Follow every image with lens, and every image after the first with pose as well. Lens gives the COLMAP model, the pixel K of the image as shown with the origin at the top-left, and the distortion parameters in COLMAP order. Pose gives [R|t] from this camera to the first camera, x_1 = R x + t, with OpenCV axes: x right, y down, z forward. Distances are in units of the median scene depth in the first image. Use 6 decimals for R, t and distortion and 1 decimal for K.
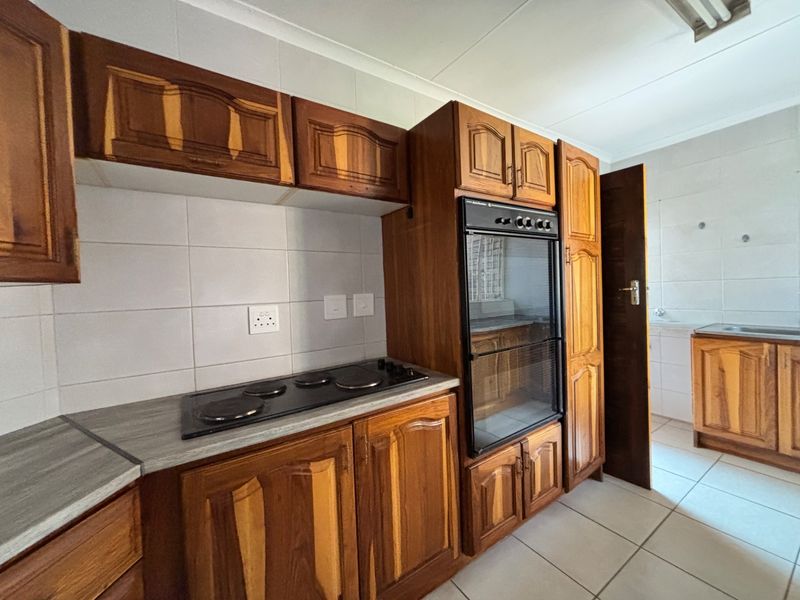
lens RADIAL K [[322.9, 0, 399.2], [0, 322.9, 298.8], [0, 0, 1]] dist [0.001163, -0.001124]
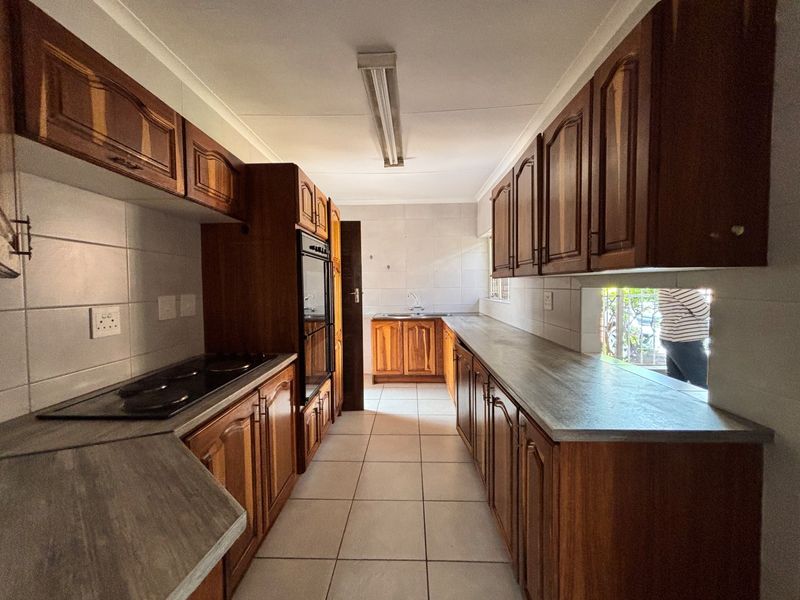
lens RADIAL K [[322.9, 0, 398.6], [0, 322.9, 298.0], [0, 0, 1]] dist [0.001163, -0.001124]
pose [[0.579060, -0.000311, 0.815285, -0.653813], [0.011810, 0.999898, -0.008007, 0.013209], [-0.815199, 0.014265, 0.579005, -0.198275]]
